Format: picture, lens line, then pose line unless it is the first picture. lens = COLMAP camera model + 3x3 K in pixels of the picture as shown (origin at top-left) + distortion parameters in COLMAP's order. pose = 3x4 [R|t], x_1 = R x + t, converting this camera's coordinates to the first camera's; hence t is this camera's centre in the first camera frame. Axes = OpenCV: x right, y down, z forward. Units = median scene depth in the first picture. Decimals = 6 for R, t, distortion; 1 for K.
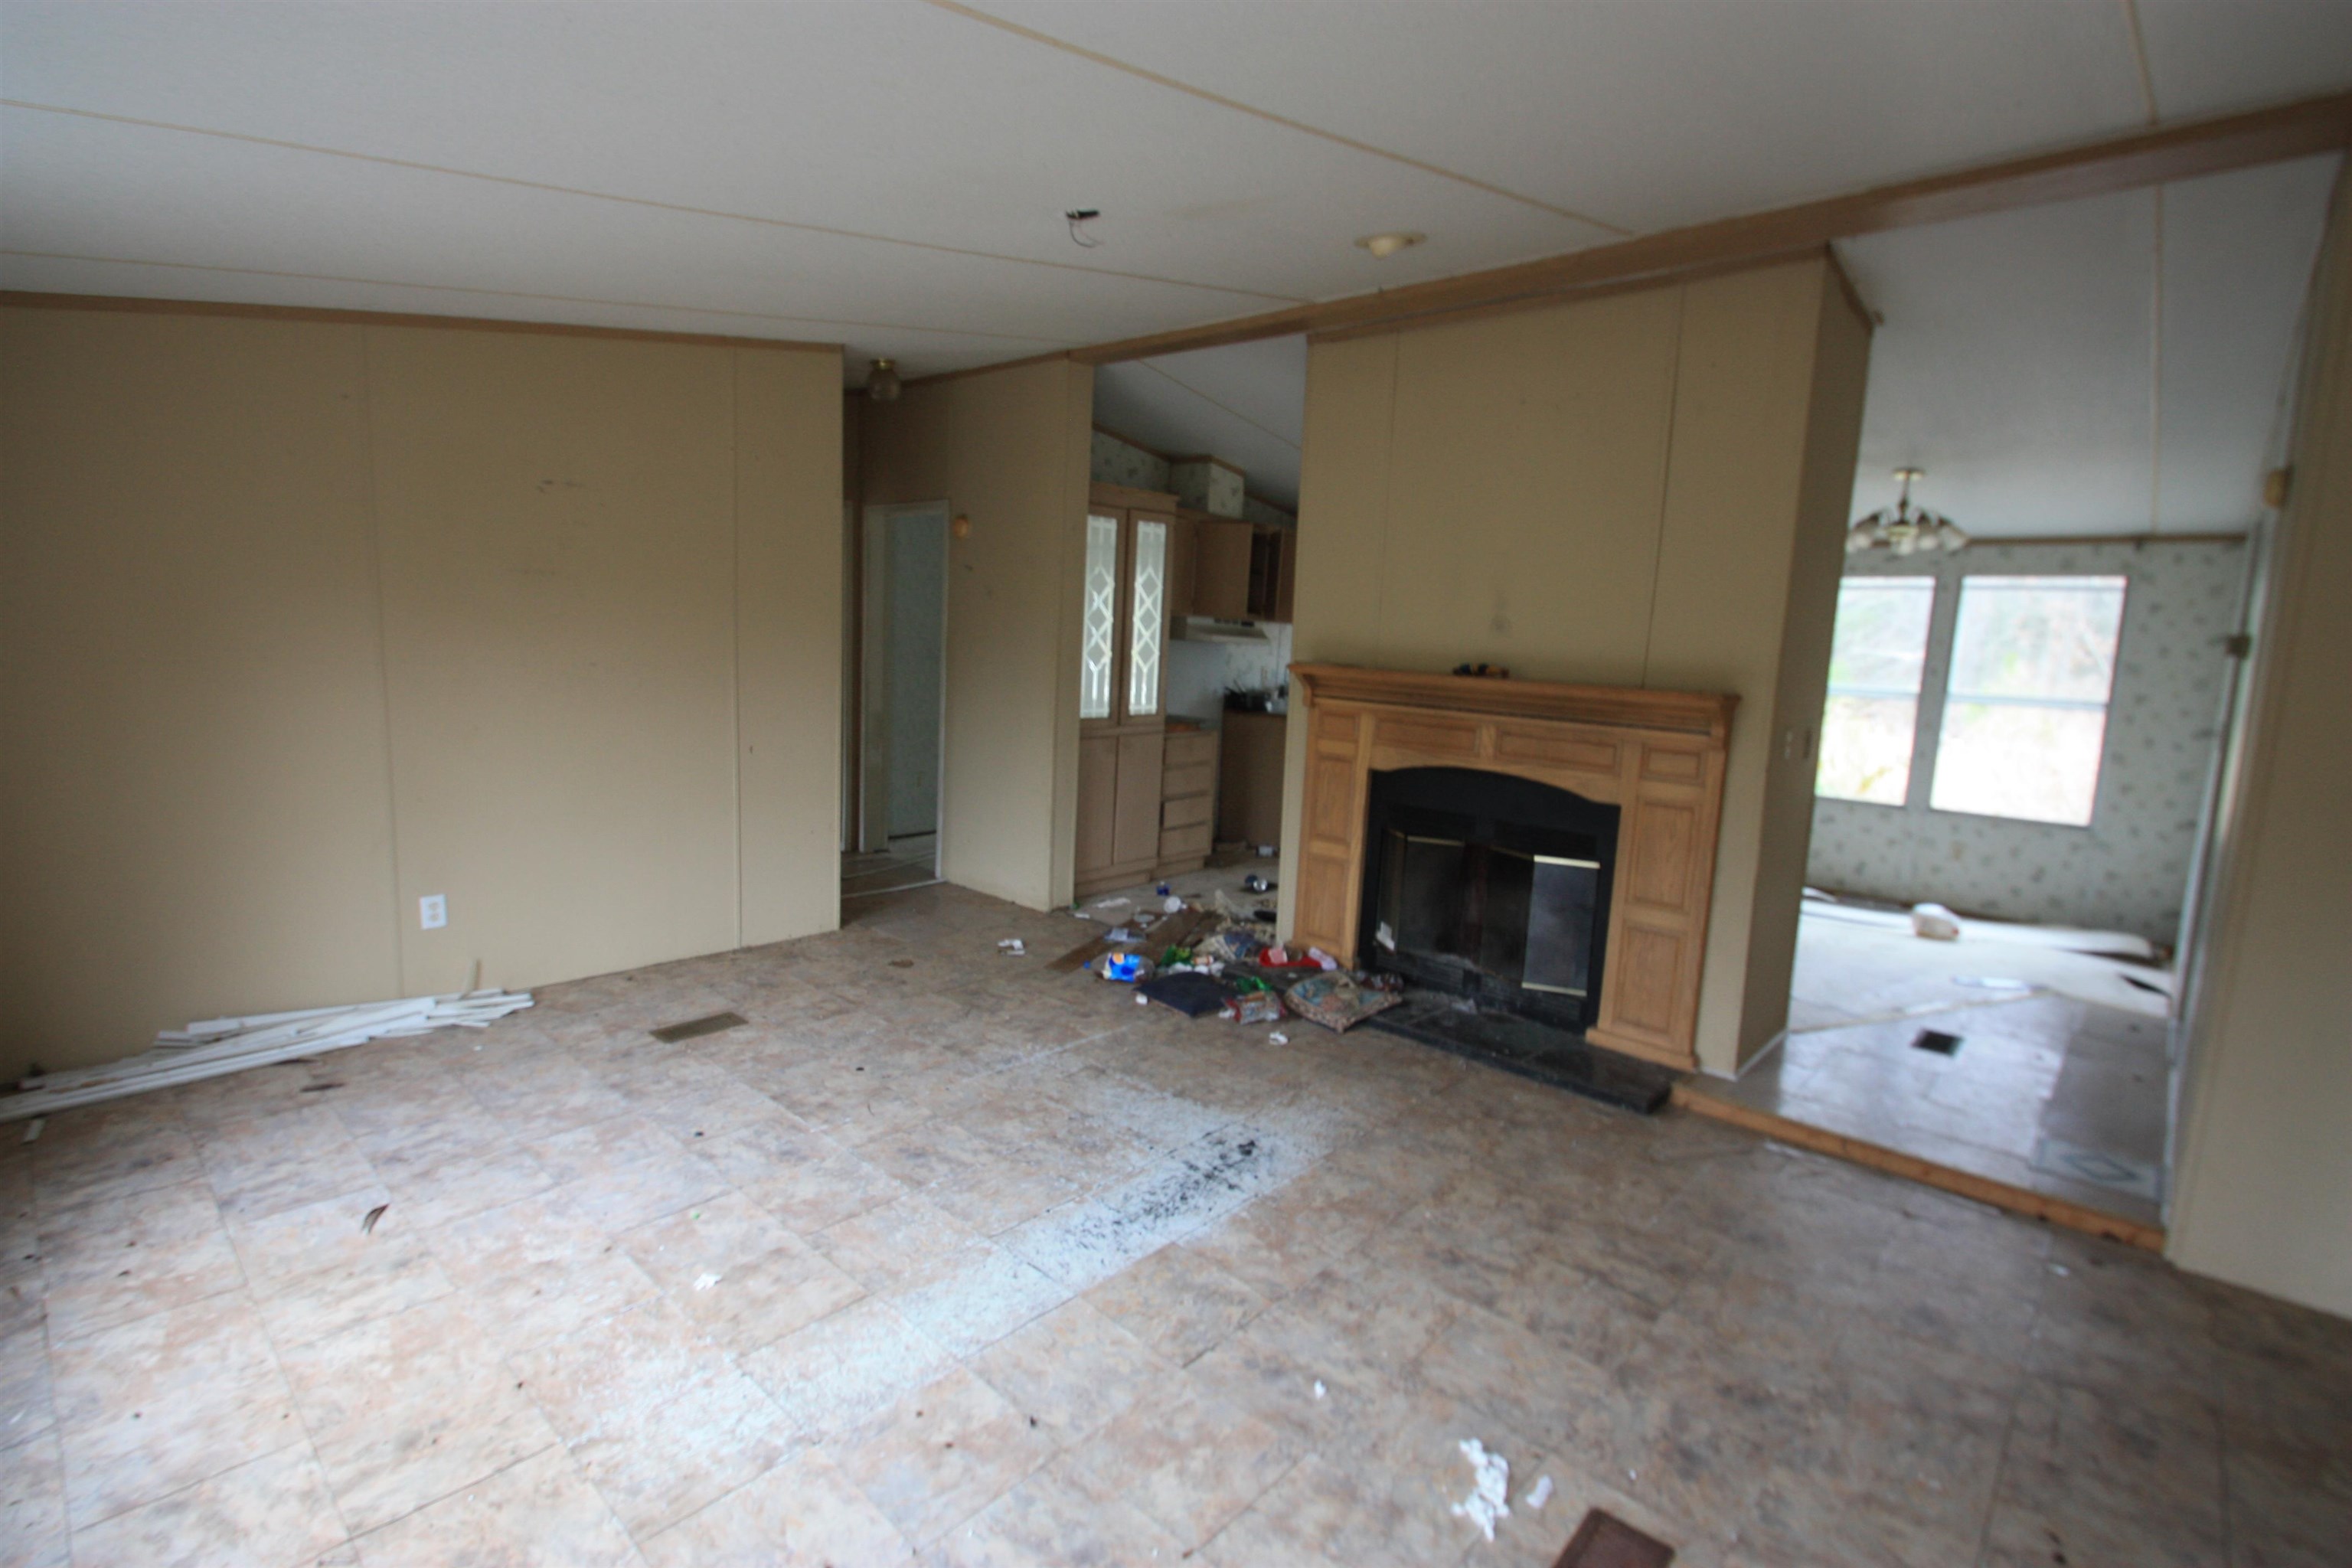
lens RADIAL K [[1110.6, 0, 1182.2], [0, 1110.6, 767.1], [0, 0, 1]] dist [-0.000541, -0.003653]
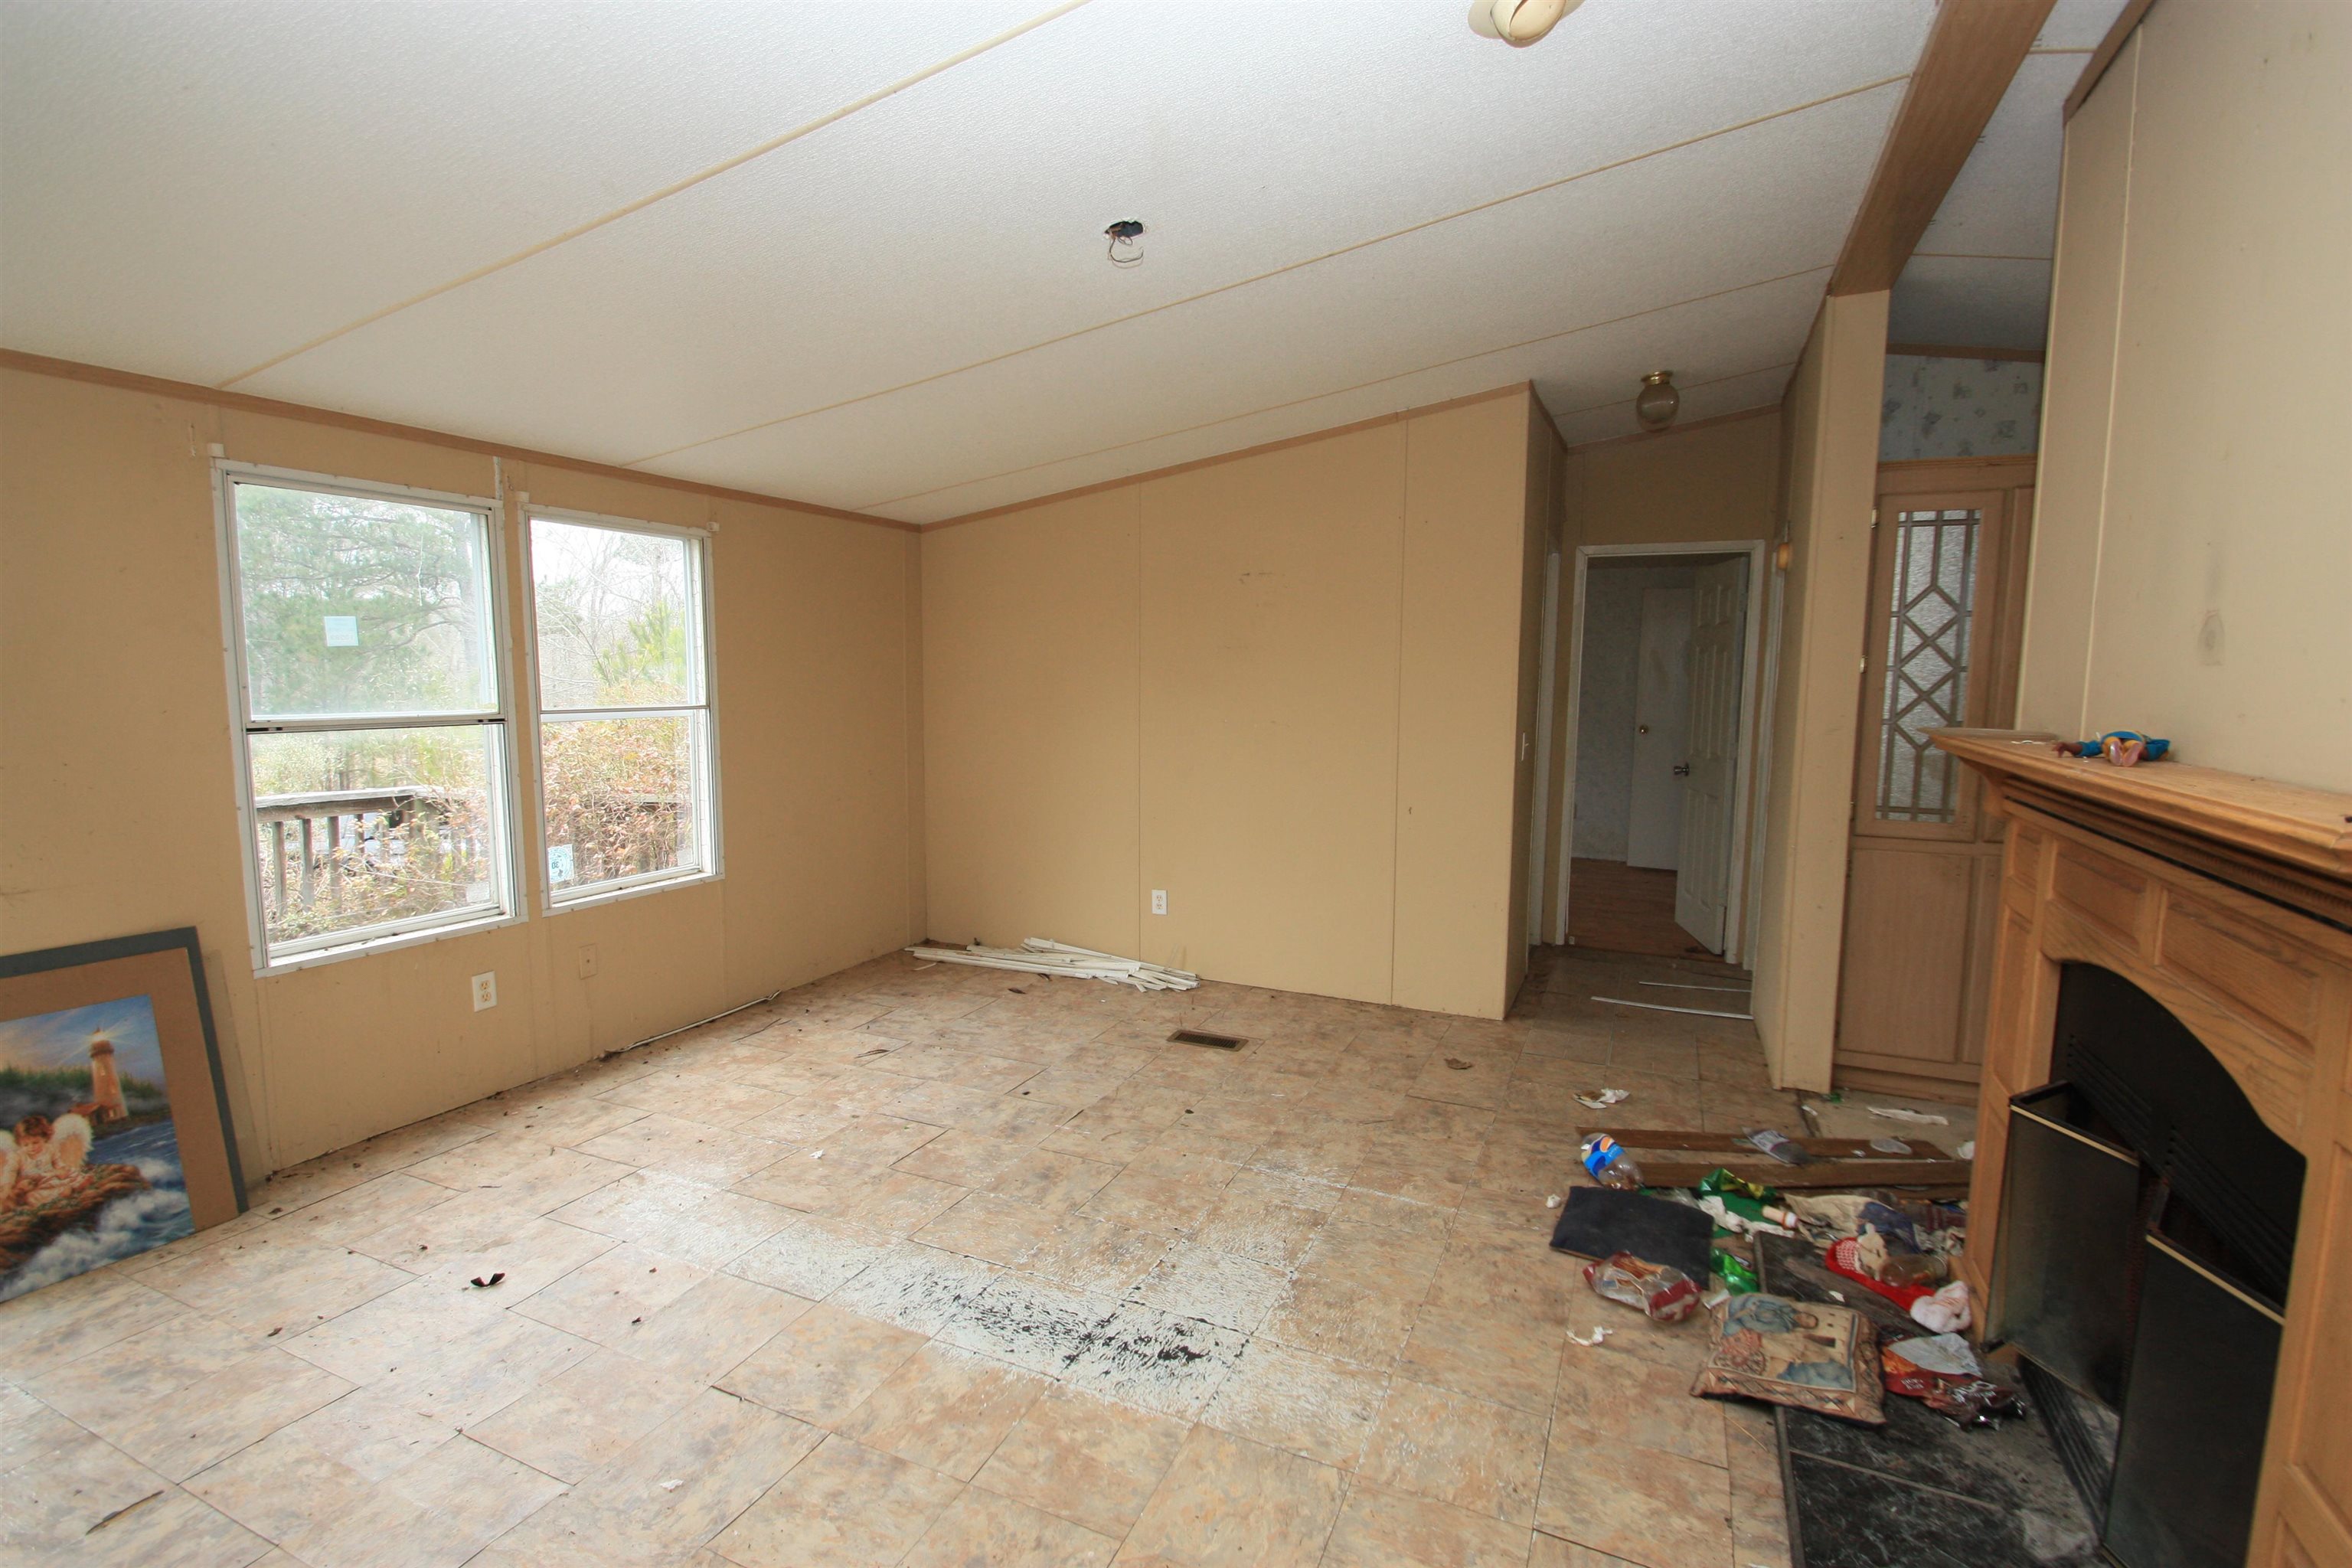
lens RADIAL K [[1110.6, 0, 1181.5], [0, 1110.6, 789.2], [0, 0, 1]] dist [-0.000541, -0.003653]
pose [[0.304349, 0.061779, -0.950555, 0.662268], [-0.119566, 0.992480, 0.026221, -0.048935], [0.945027, 0.105674, 0.309447, 0.646020]]
